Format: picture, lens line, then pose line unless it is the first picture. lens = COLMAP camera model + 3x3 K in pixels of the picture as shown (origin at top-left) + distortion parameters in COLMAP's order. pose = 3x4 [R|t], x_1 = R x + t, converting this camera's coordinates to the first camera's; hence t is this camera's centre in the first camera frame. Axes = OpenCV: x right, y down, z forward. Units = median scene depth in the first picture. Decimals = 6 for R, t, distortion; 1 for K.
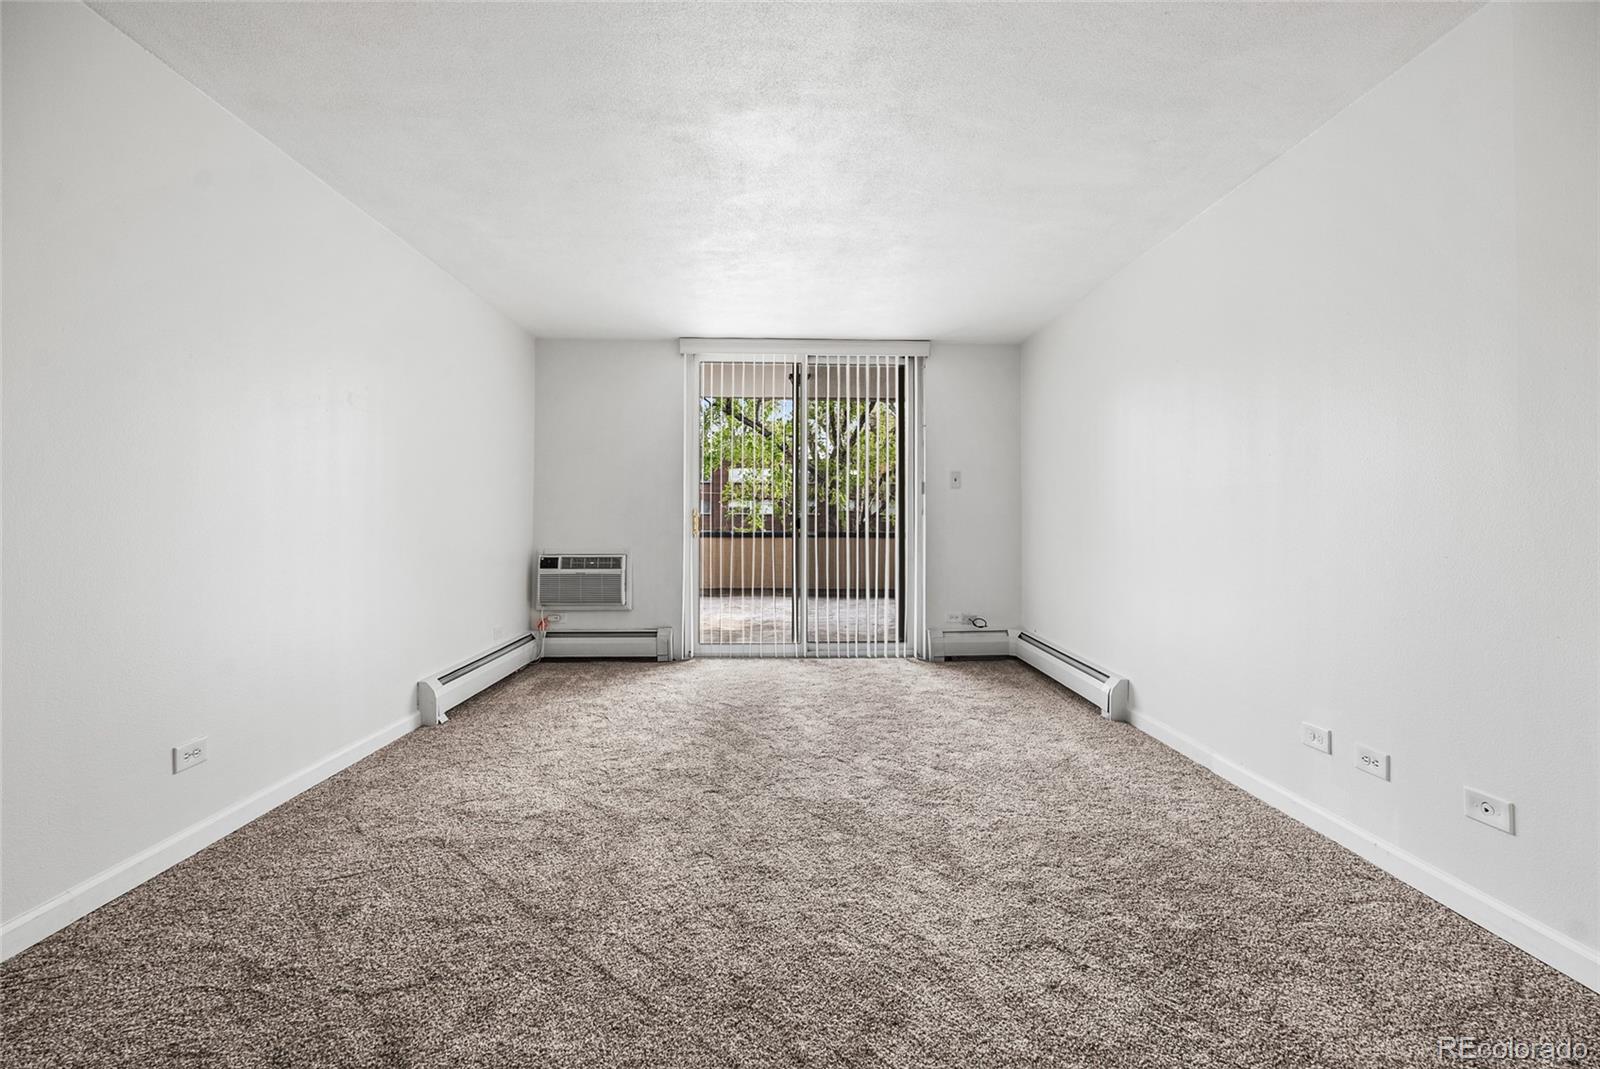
lens RADIAL K [[717.2, 0, 808.9], [0, 717.2, 512.9], [0, 0, 1]] dist [-0.006949, 0.000767]
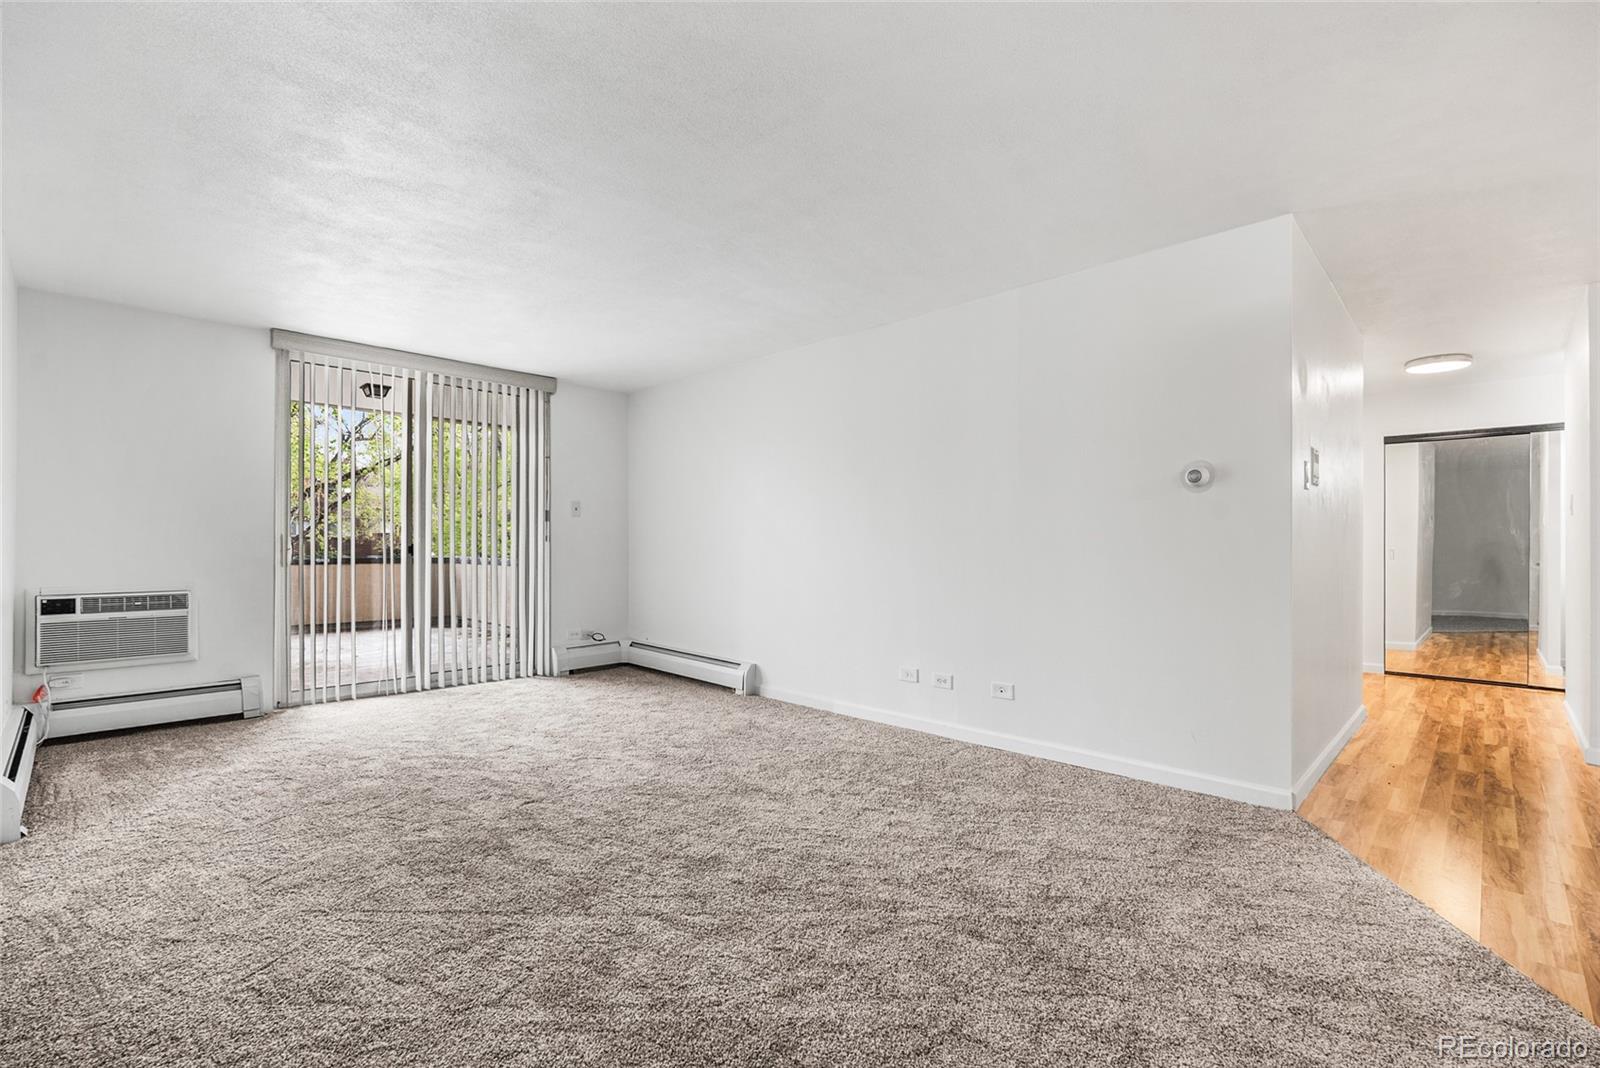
lens RADIAL K [[717.2, 0, 789.5], [0, 717.2, 540.5], [0, 0, 1]] dist [-0.006949, 0.000767]
pose [[0.727113, 0.002571, 0.686513, -0.505725], [-0.007705, 0.999961, 0.004415, -0.008121], [-0.686475, -0.008500, 0.727104, -0.033620]]
